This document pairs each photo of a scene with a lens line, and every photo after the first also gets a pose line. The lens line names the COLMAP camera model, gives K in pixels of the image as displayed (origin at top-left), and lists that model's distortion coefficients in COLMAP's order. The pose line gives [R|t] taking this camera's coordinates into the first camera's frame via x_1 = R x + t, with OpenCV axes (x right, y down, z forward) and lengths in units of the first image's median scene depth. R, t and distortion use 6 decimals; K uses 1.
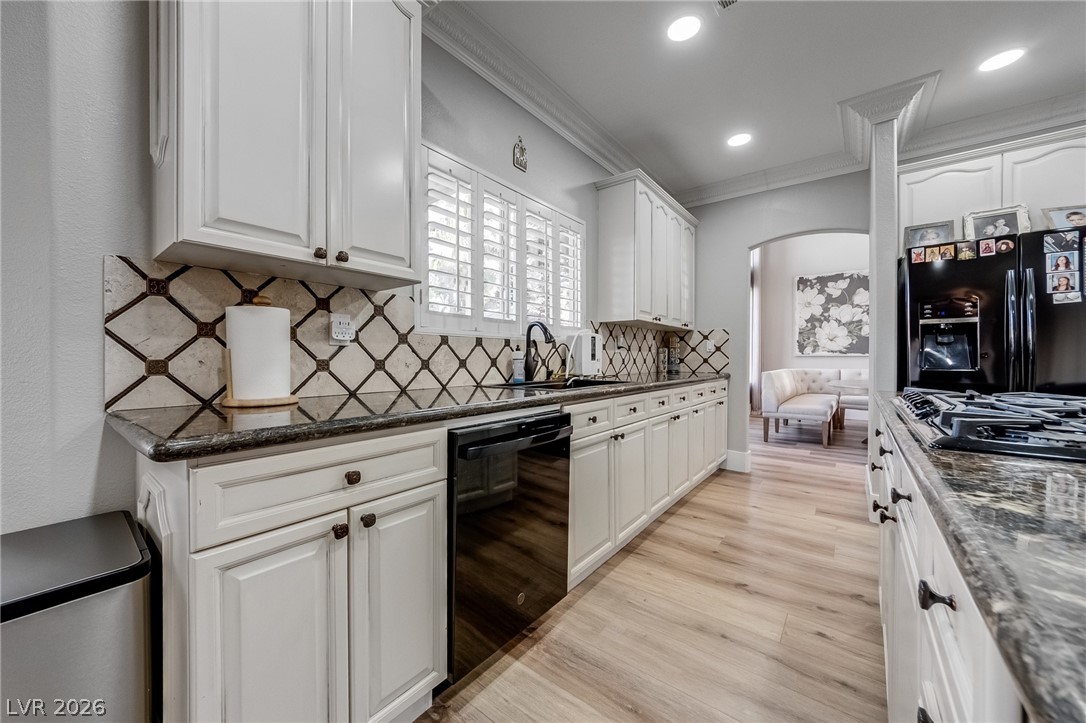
lens RADIAL K [[404.9, 0, 533.1], [0, 404.9, 359.5], [0, 0, 1]] dist [-0.000660, 0.000104]
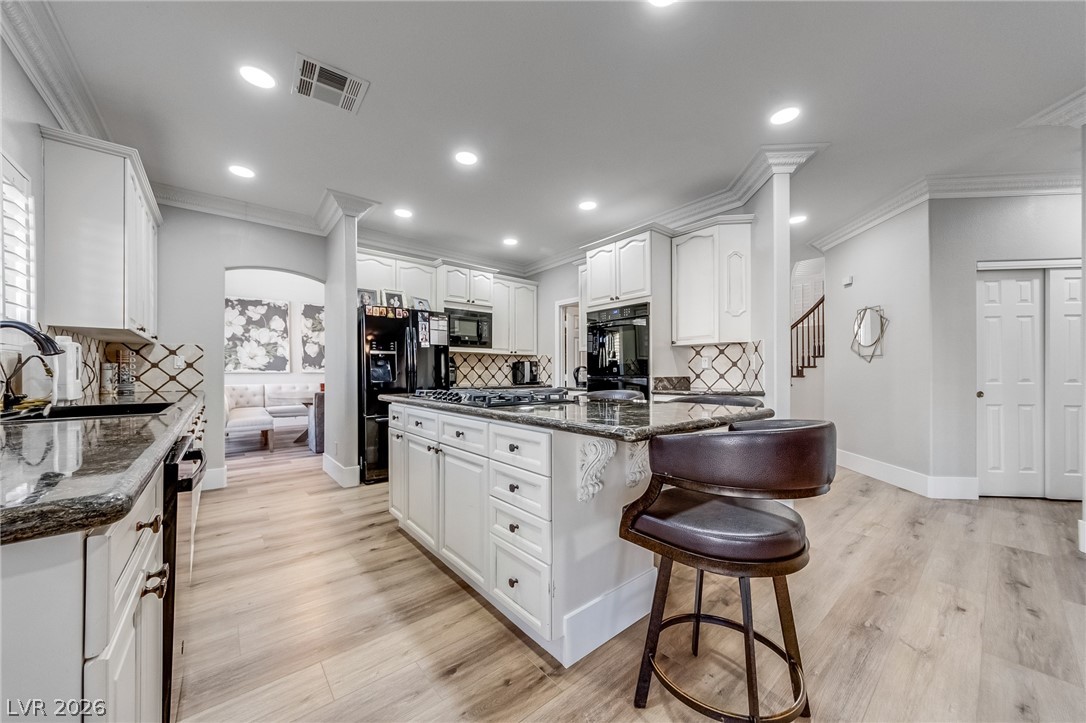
lens RADIAL K [[386.6, 0, 538.4], [0, 386.6, 372.3], [0, 0, 1]] dist [-0.001328, -0.000173]
pose [[0.208220, 0.001481, 0.978081, -0.319949], [0.007343, 0.999968, -0.003078, -0.002154], [-0.978055, 0.007823, 0.208202, 0.024463]]
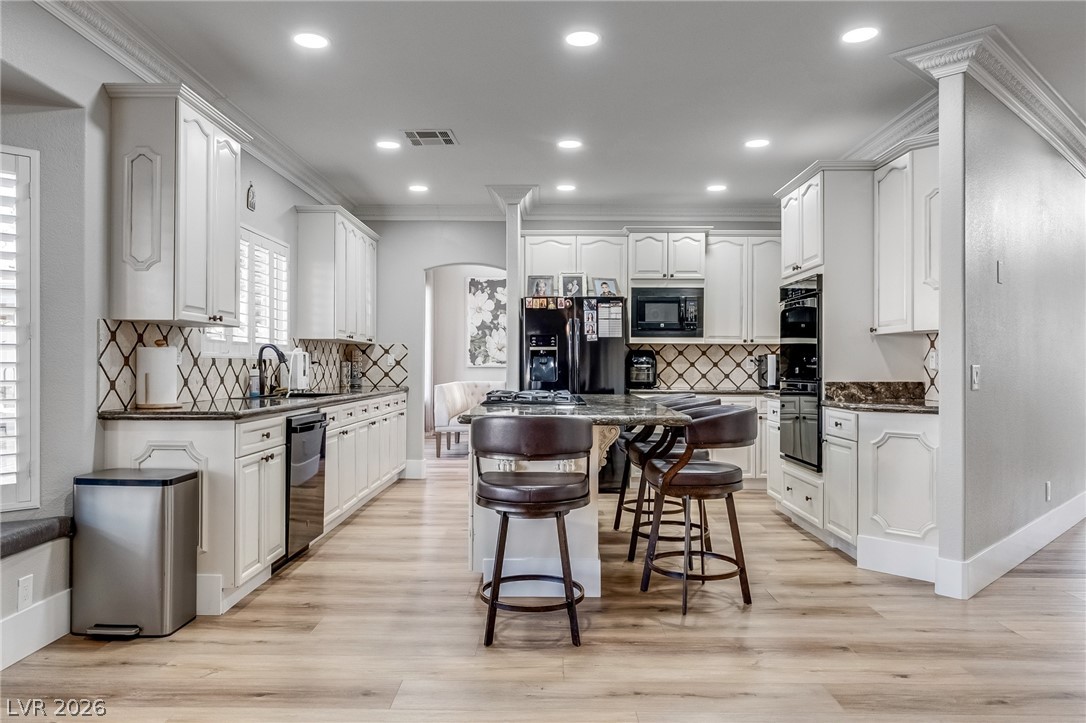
lens RADIAL K [[731.1, 0, 541.0], [0, 731.1, 363.2], [0, 0, 1]] dist [-0.001276, -0.002759]
pose [[0.788760, 0.002675, 0.614696, -0.511250], [0.001022, 0.999983, -0.005663, -0.018733], [-0.614701, 0.005095, 0.788744, -0.886751]]
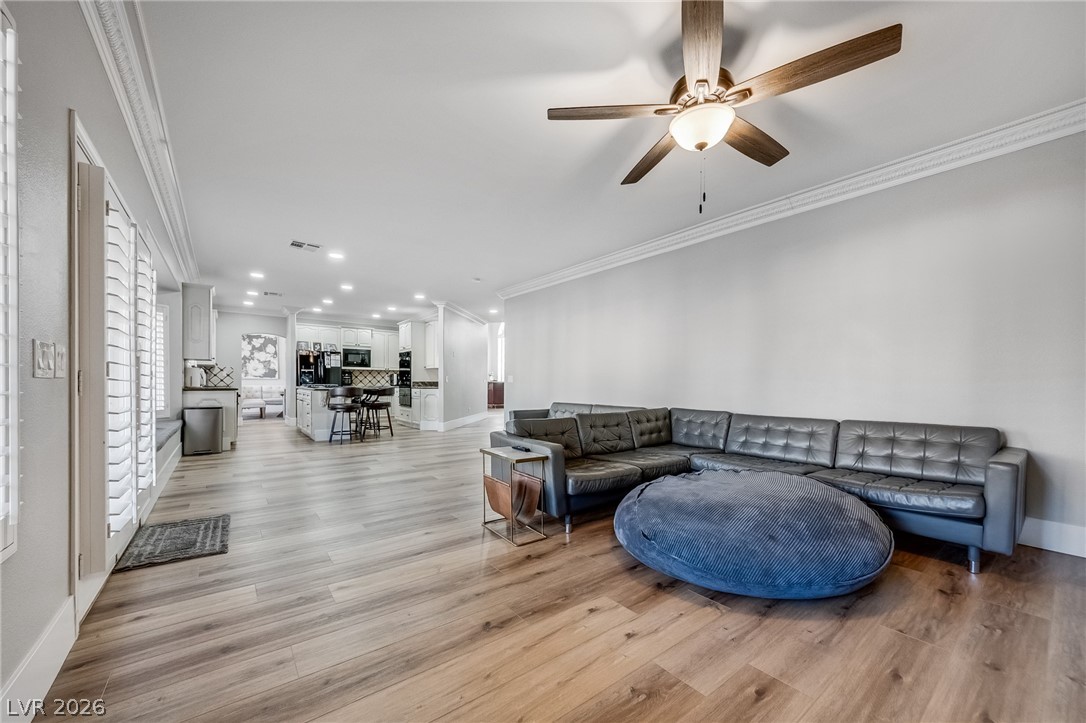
lens RADIAL K [[404.9, 0, 542.3], [0, 404.9, 387.3], [0, 0, 1]] dist [-0.000660, 0.000104]
pose [[0.238079, -0.010672, 0.971187, -1.754485], [-0.000516, 0.999938, 0.011114, 0.020491], [-0.971246, -0.003147, 0.238059, -1.676140]]
